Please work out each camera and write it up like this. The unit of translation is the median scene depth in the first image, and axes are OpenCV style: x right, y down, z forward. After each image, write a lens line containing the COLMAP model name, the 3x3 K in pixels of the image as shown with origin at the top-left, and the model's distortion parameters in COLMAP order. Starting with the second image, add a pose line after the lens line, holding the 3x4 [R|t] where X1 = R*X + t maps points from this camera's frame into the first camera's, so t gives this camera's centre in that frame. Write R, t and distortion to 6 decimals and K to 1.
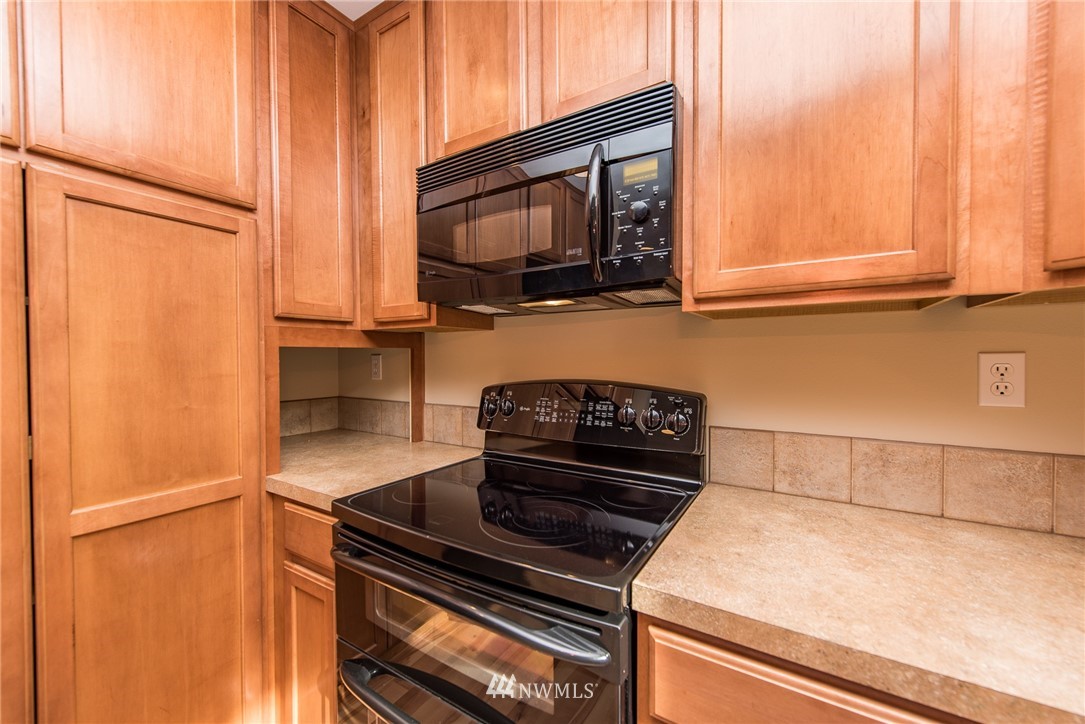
lens RADIAL K [[422.5, 0, 542.5], [0, 422.5, 362.0], [0, 0, 1]] dist [0.000331, -0.000052]
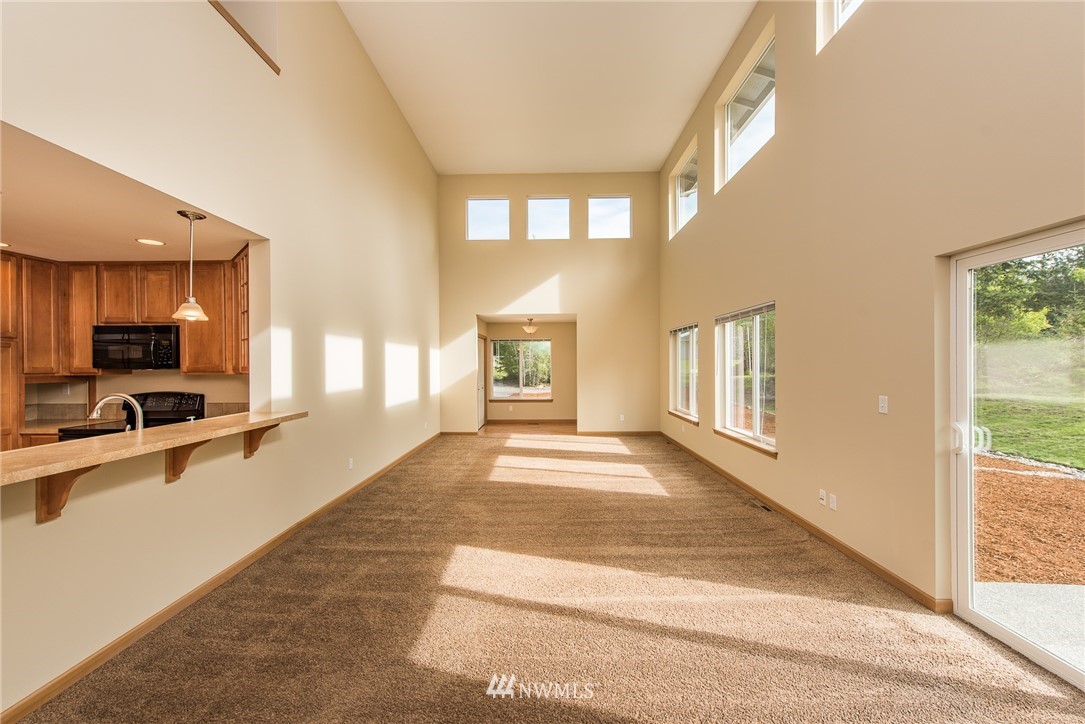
lens RADIAL K [[422.5, 0, 542.5], [0, 422.5, 362.0], [0, 0, 1]] dist [0.000331, -0.000052]
pose [[0.857381, 0.000256, 0.514682, 0.933104], [0.008708, 0.999850, -0.015003, -0.110592], [-0.514609, 0.017346, 0.857250, -3.341670]]
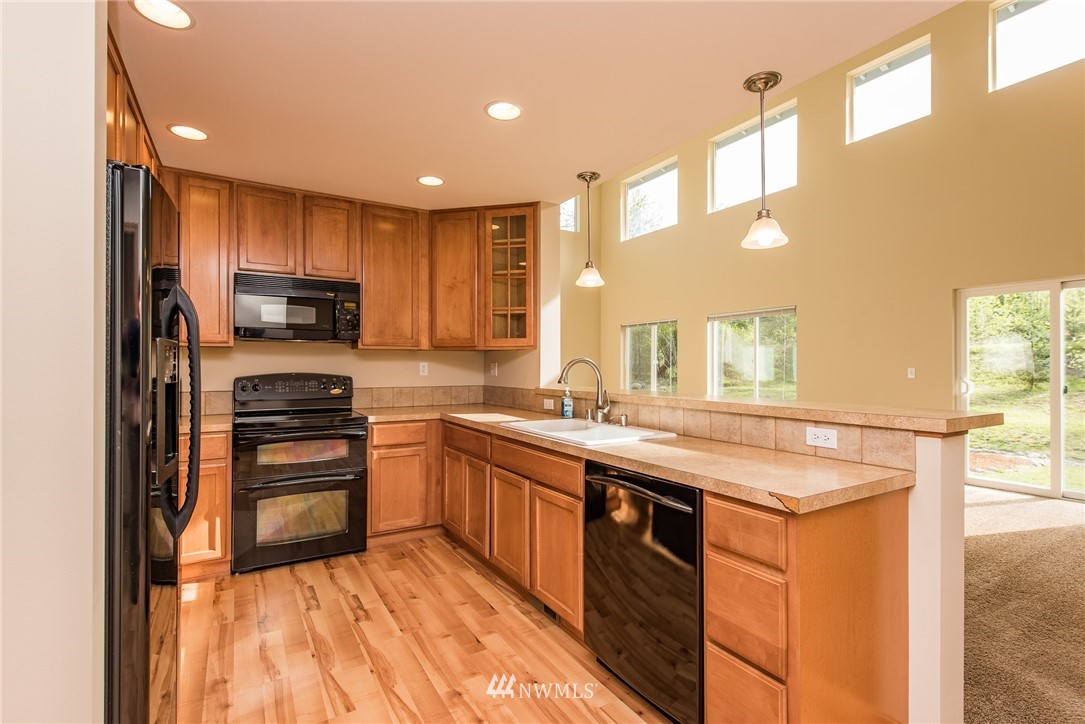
lens RADIAL K [[495.5, 0, 542.5], [0, 495.5, 362.0], [0, 0, 1]] dist [0.000952, 0.000002]
pose [[0.457957, 0.008117, 0.888937, -1.774750], [0.009609, 0.999855, -0.014080, 0.037284], [-0.888922, 0.014989, 0.457812, -1.479774]]
